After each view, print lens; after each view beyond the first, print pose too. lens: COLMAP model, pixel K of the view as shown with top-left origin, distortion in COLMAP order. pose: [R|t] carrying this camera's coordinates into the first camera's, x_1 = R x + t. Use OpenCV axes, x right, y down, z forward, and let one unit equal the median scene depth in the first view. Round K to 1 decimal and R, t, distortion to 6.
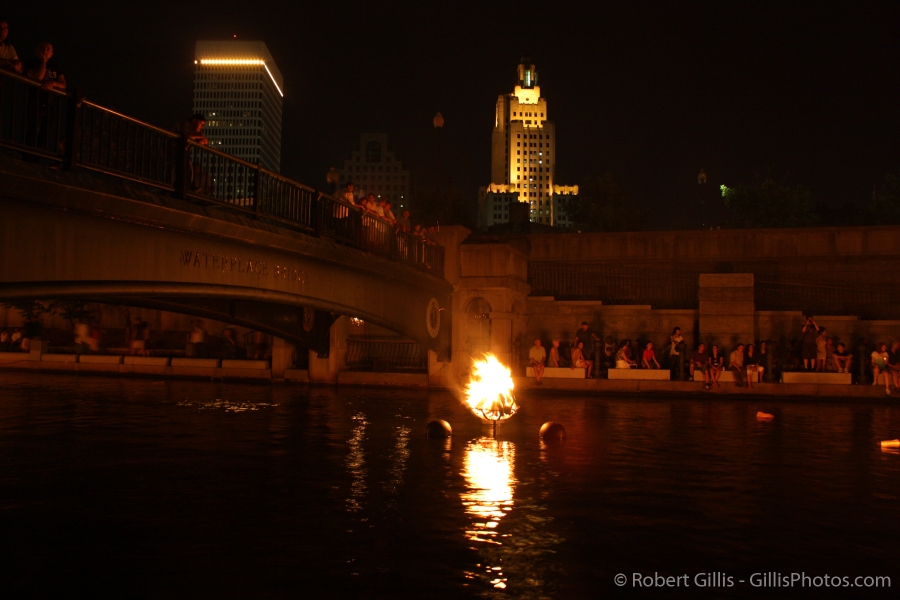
lens RADIAL K [[751.3, 0, 446.0], [0, 751.3, 299.8], [0, 0, 1]] dist [-0.166007, 0.153100]
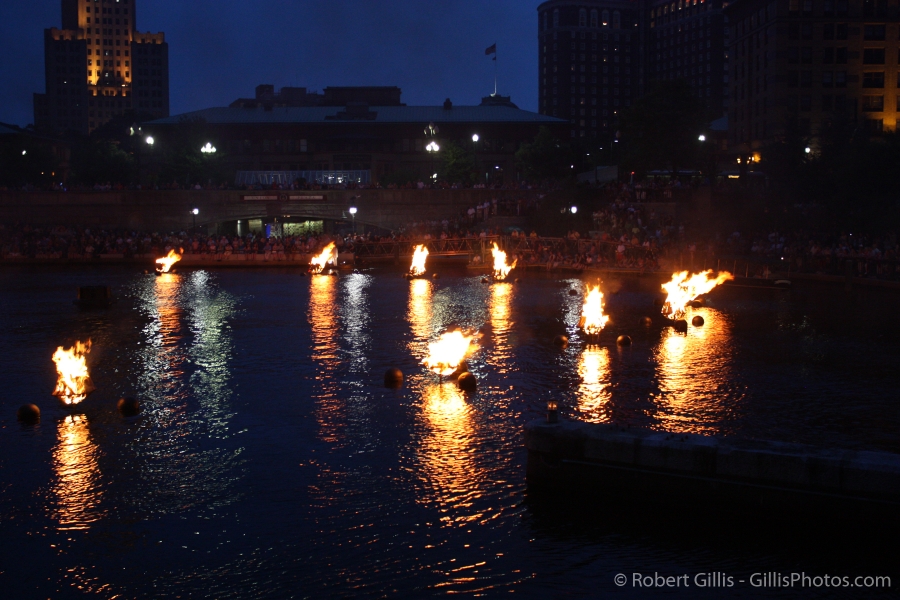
lens RADIAL K [[1070.8, 0, 444.9], [0, 1070.8, 297.2], [0, 0, 1]] dist [-0.070163, 0.084838]
pose [[0.951414, -0.043040, 0.304893, 0.100966], [0.002271, 0.991137, 0.132826, -0.018106], [-0.307908, -0.125681, 0.943079, -0.240726]]
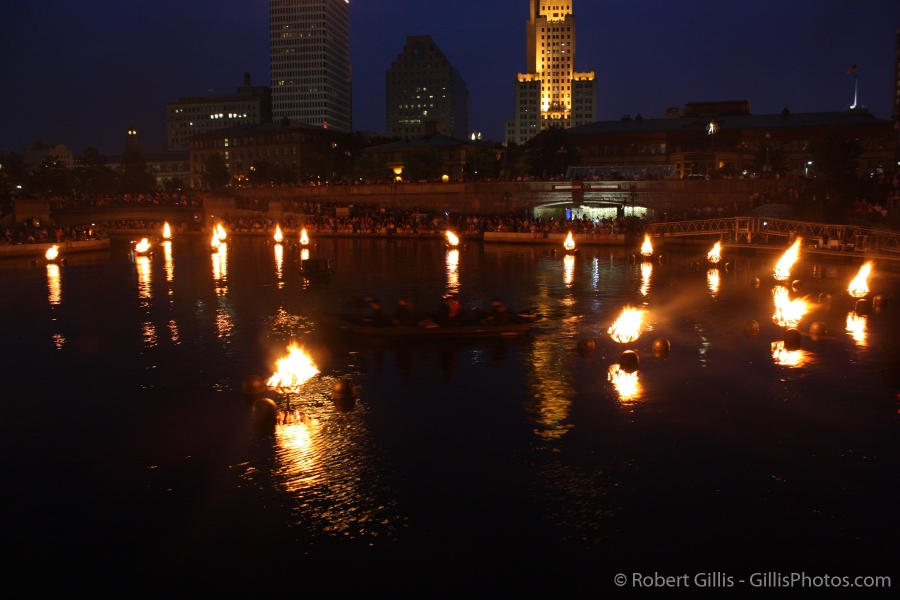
lens RADIAL K [[751.3, 0, 446.0], [0, 751.3, 299.8], [0, 0, 1]] dist [-0.166007, 0.153100]
pose [[0.985084, 0.000475, -0.172075, 0.145963], [0.030375, 0.983813, 0.176607, -0.014591], [0.169374, -0.179199, 0.969123, -0.202758]]
